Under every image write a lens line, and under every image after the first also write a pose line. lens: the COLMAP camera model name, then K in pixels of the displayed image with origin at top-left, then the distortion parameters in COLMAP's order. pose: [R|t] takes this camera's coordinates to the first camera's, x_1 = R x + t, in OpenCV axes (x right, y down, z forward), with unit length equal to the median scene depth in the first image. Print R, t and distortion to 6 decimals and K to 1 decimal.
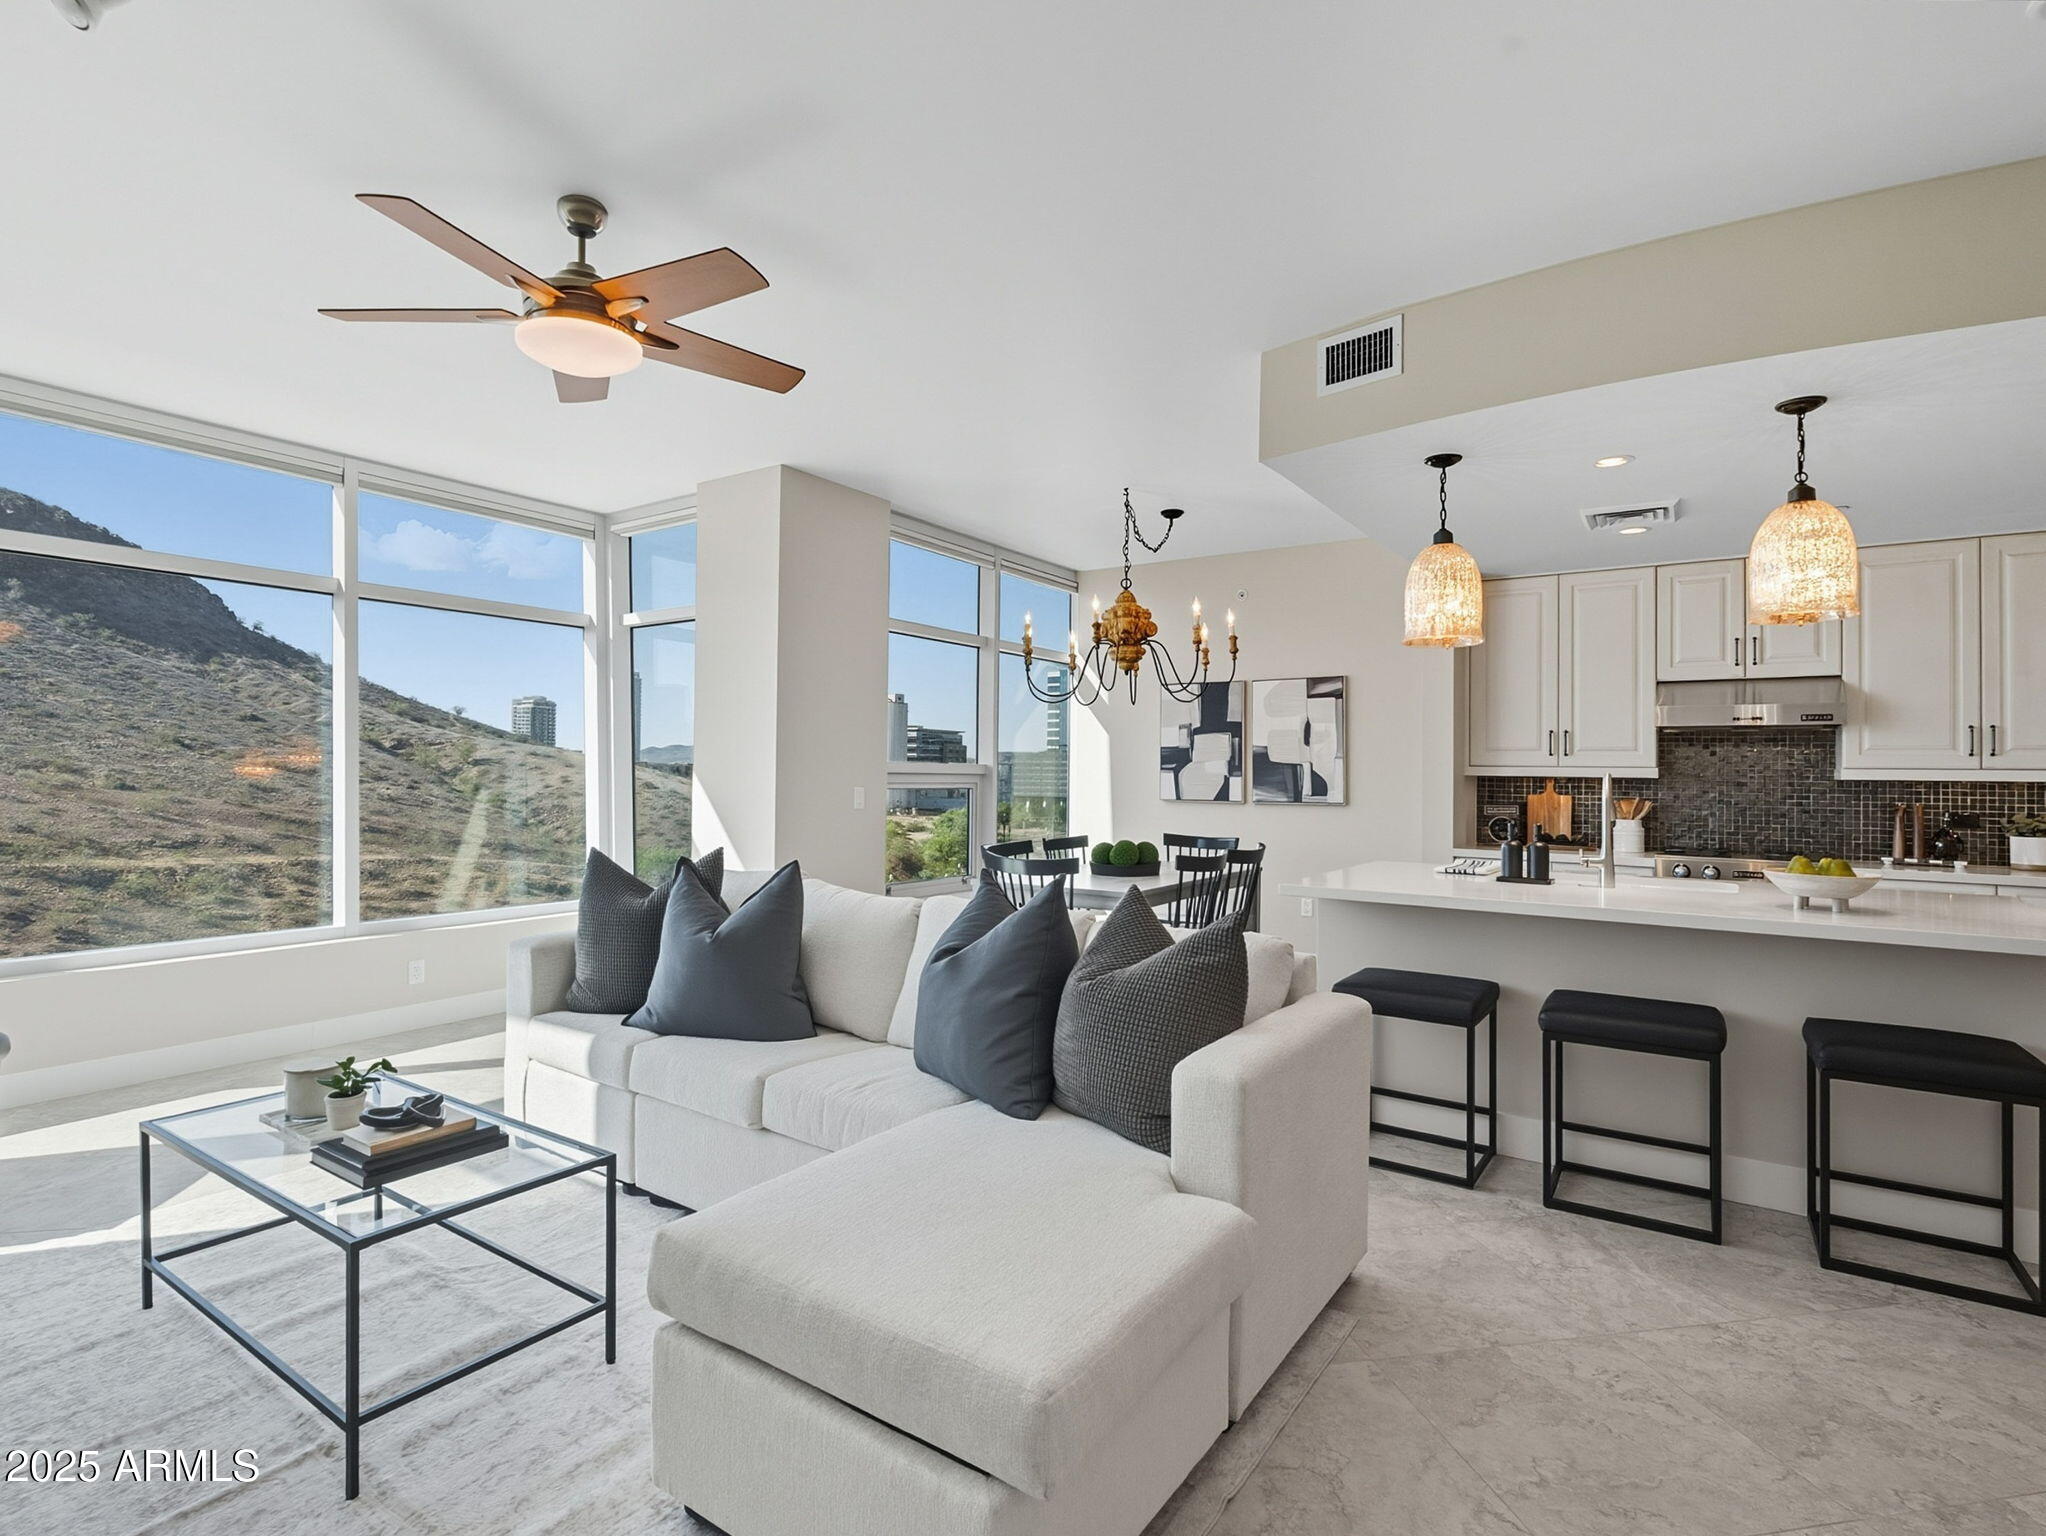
lens RADIAL K [[1018.1, 0, 1017.5], [0, 1018.1, 768.7], [0, 0, 1]] dist [-0.002518, 0.000192]
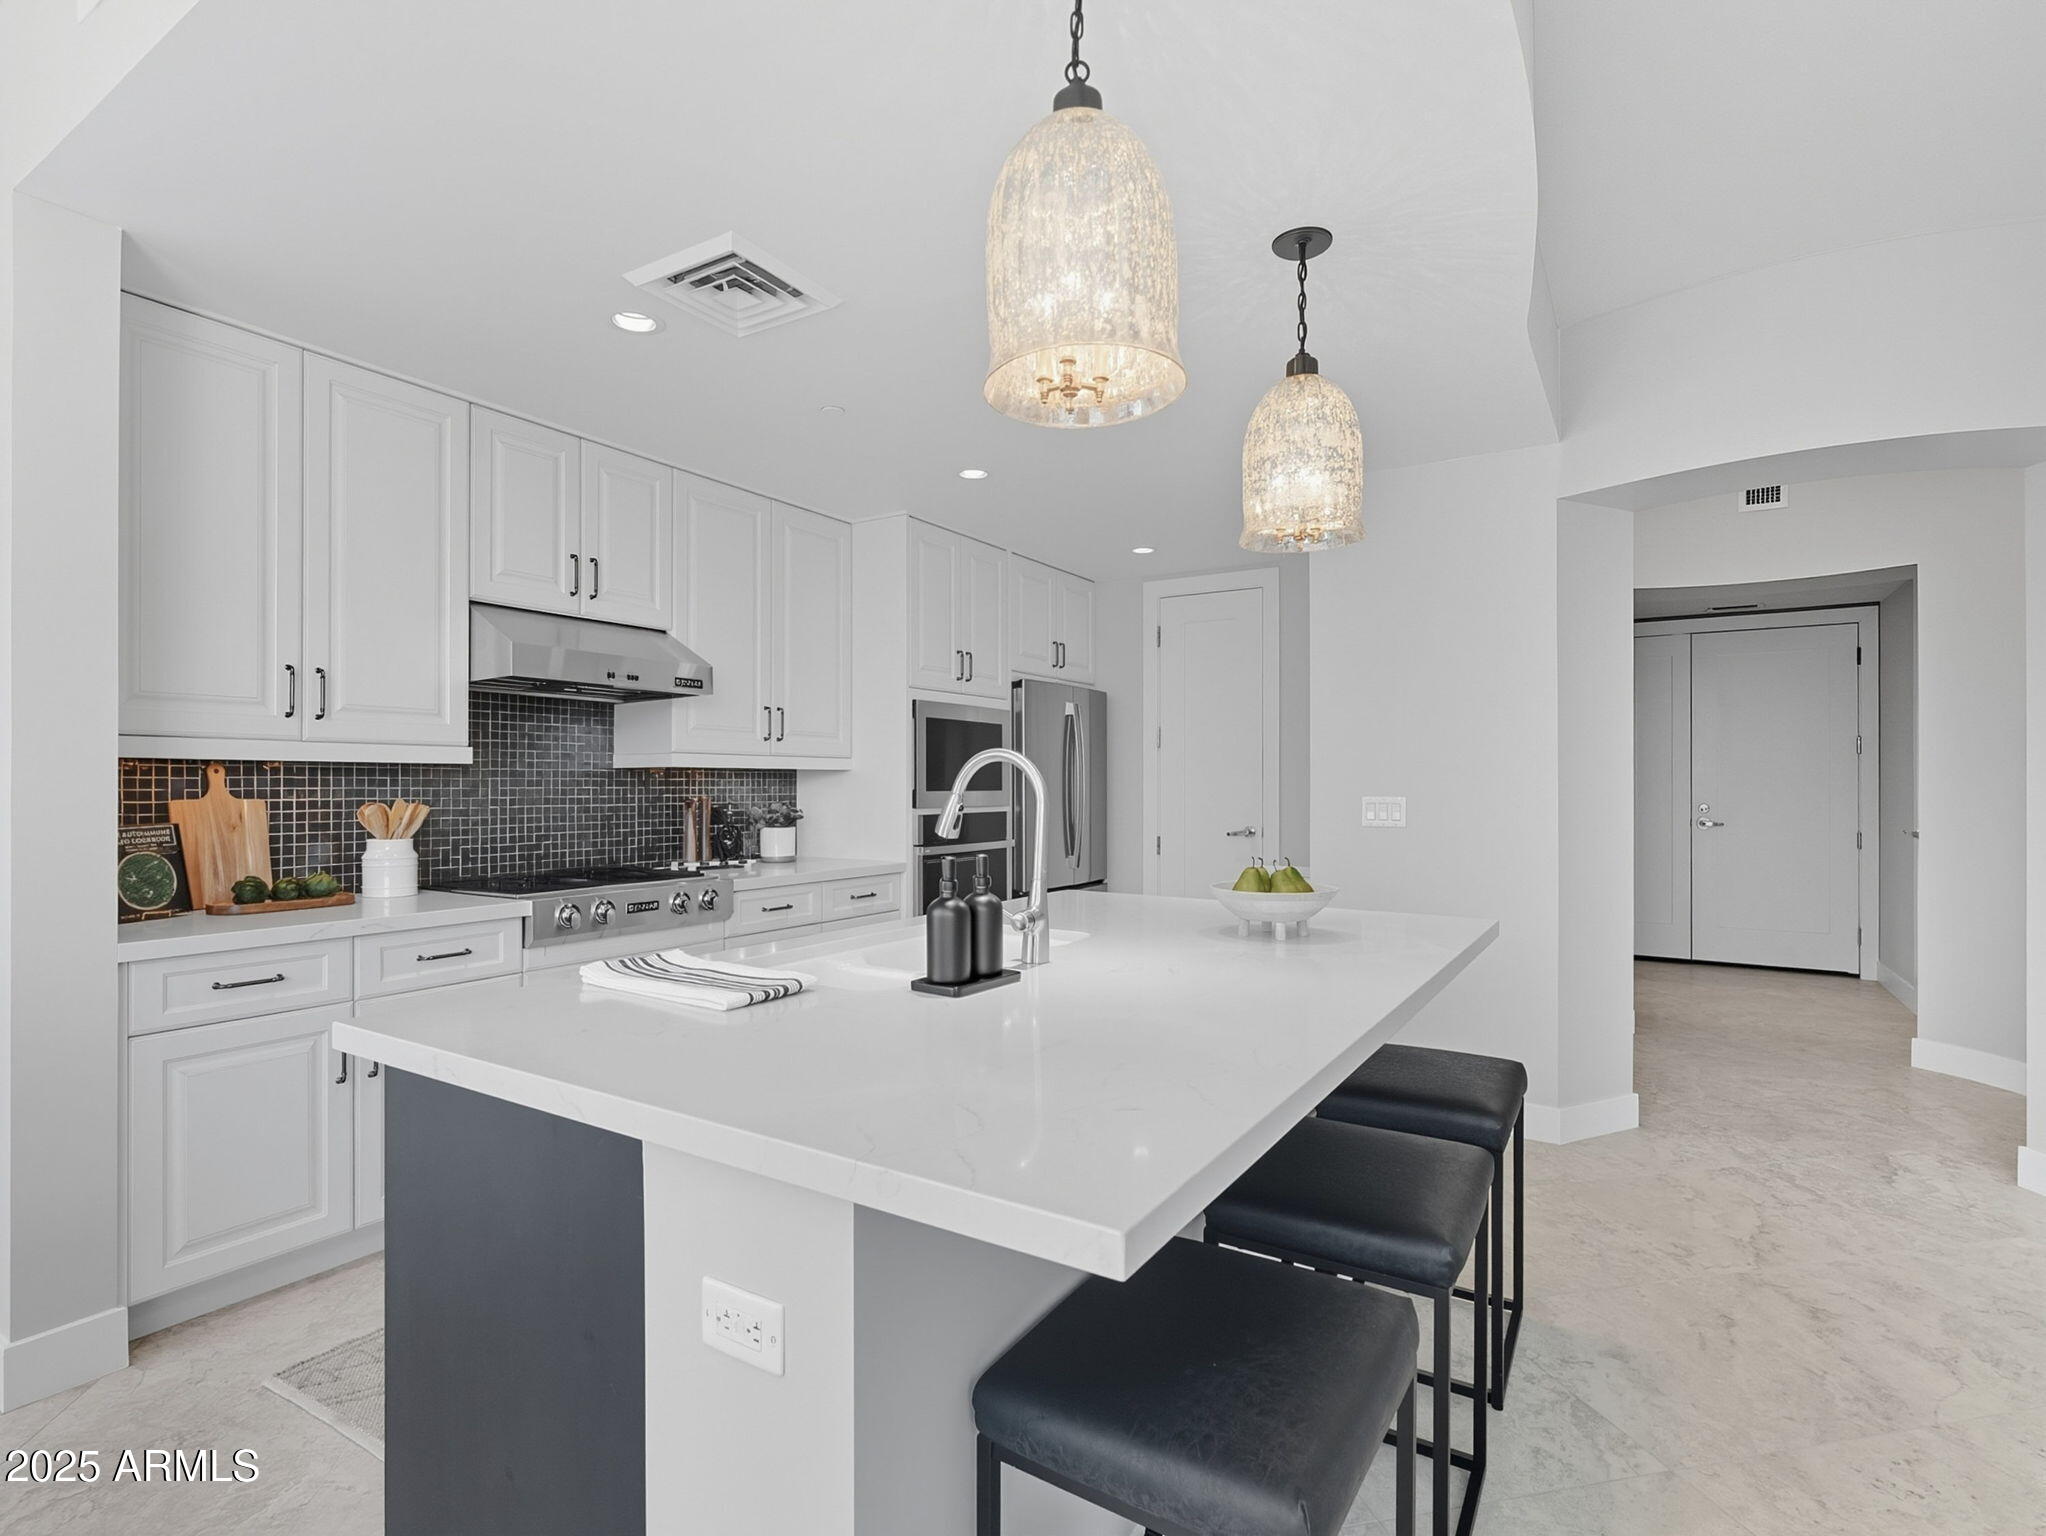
lens RADIAL K [[1017.3, 0, 1016.7], [0, 1017.3, 782.5], [0, 0, 1]] dist [-0.001851, 0.000053]
pose [[-0.037086, -0.011894, 0.999241, 0.022386], [-0.006803, 0.999909, 0.011649, 0.008174], [-0.999289, -0.006366, -0.037164, 0.542176]]
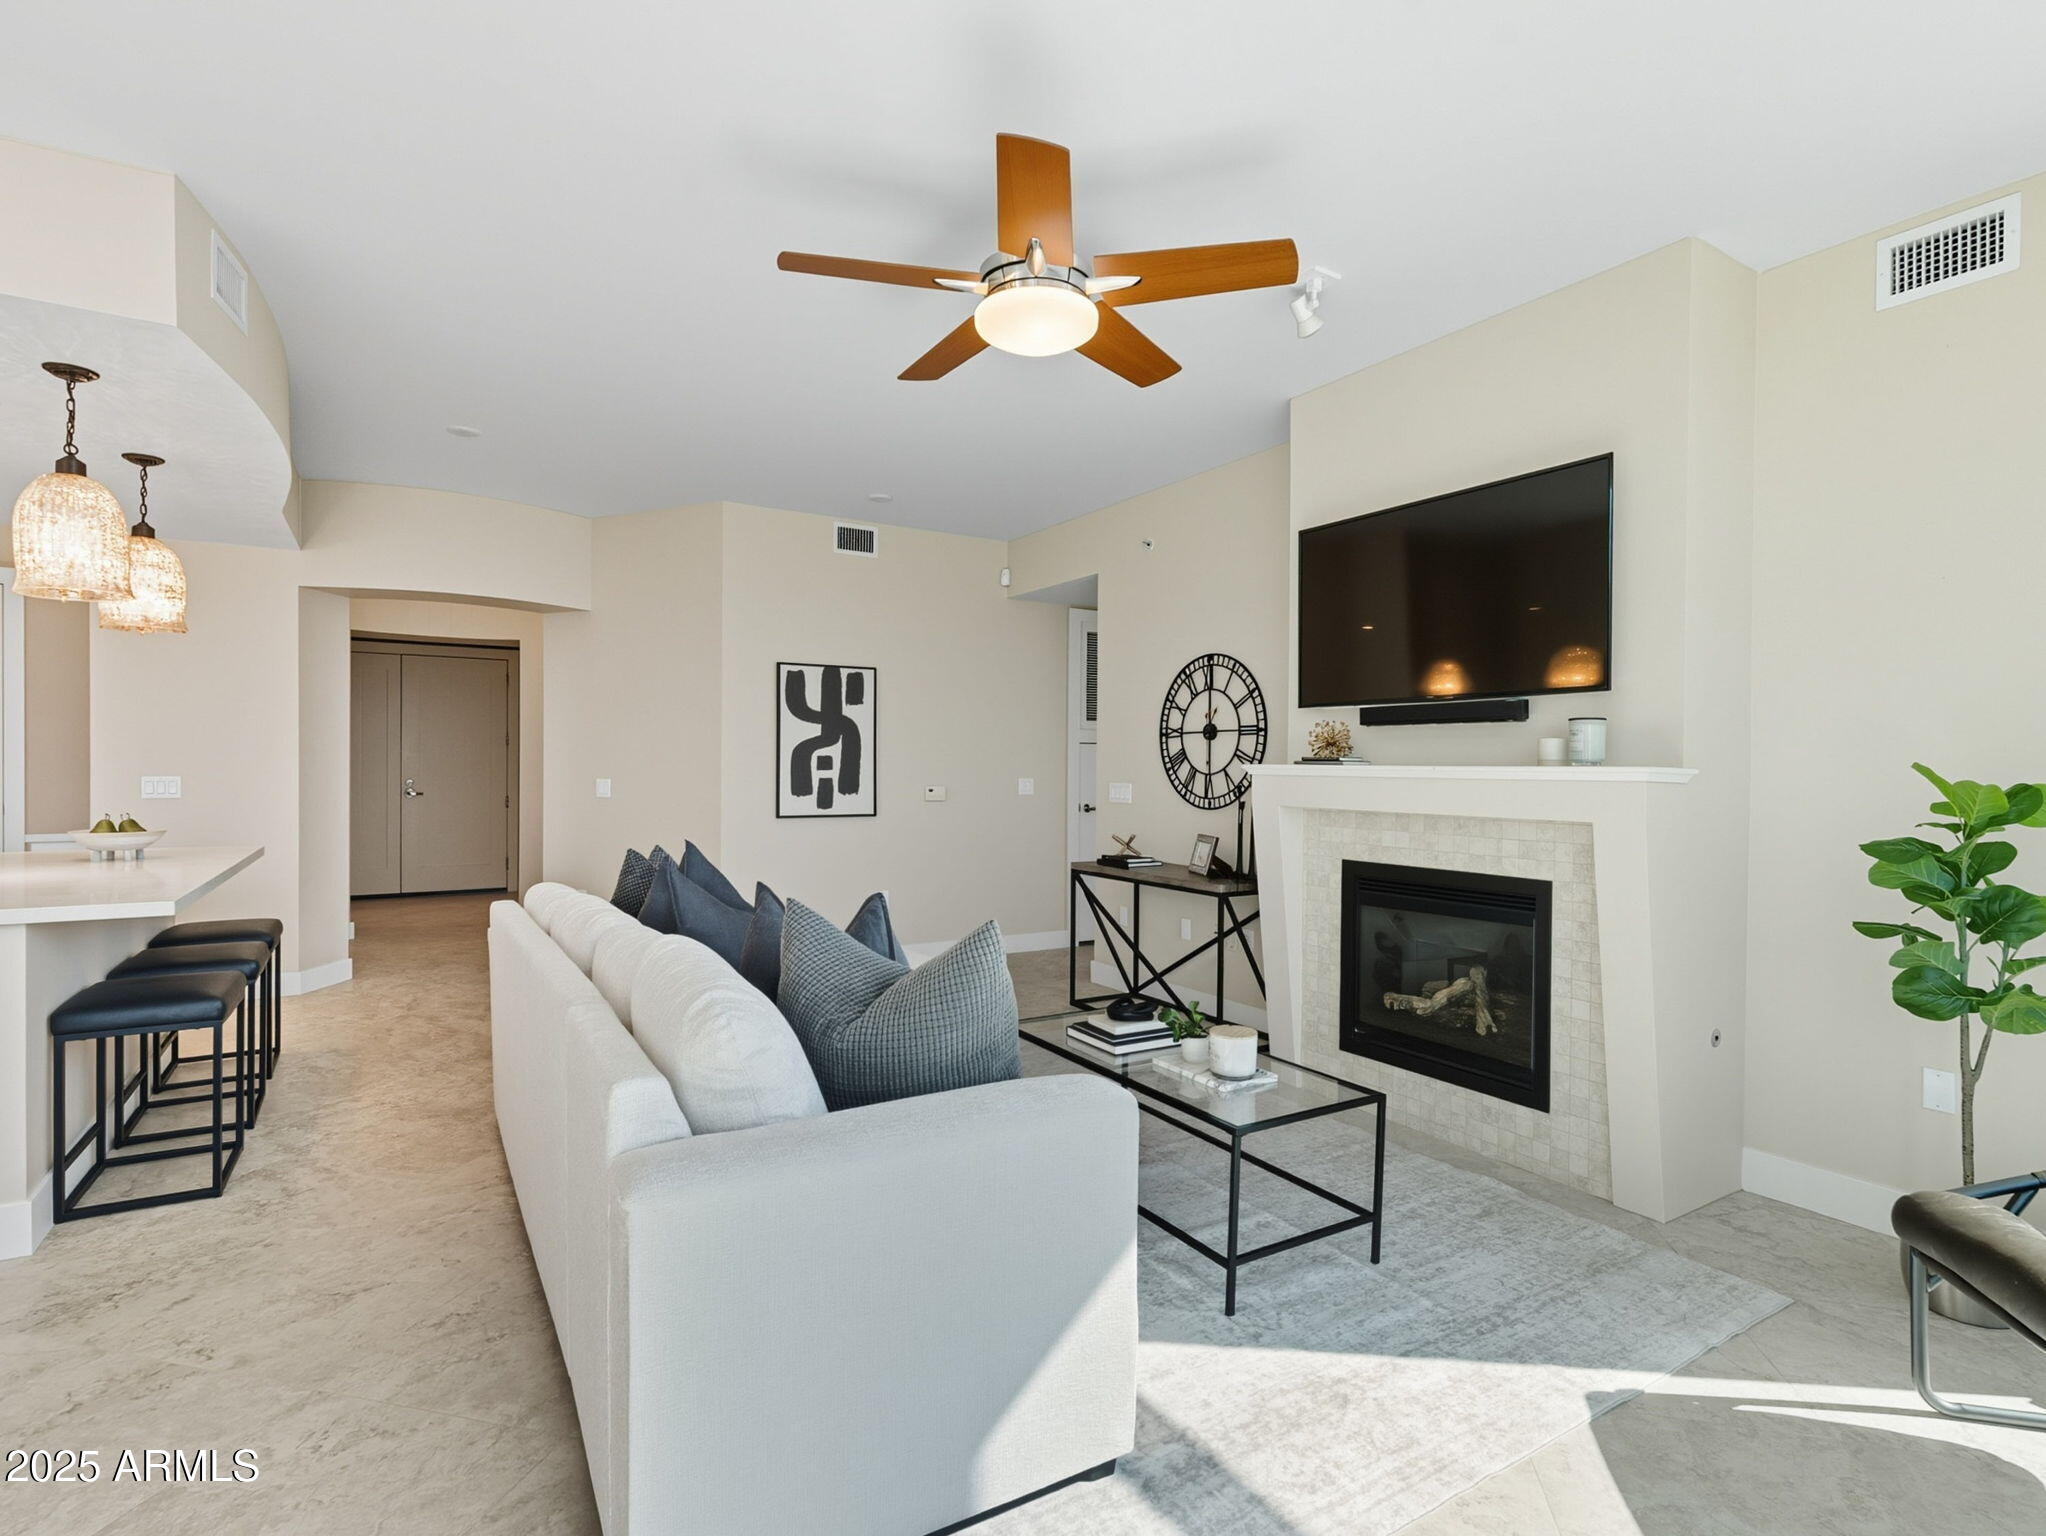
lens RADIAL K [[1018.1, 0, 1017.5], [0, 1018.1, 768.7], [0, 0, 1]] dist [-0.002518, 0.000192]
pose [[-0.911471, -0.017999, 0.410971, -0.332965], [-0.017994, 0.999831, 0.003881, 0.000494], [-0.410971, -0.003857, -0.911640, 0.754953]]
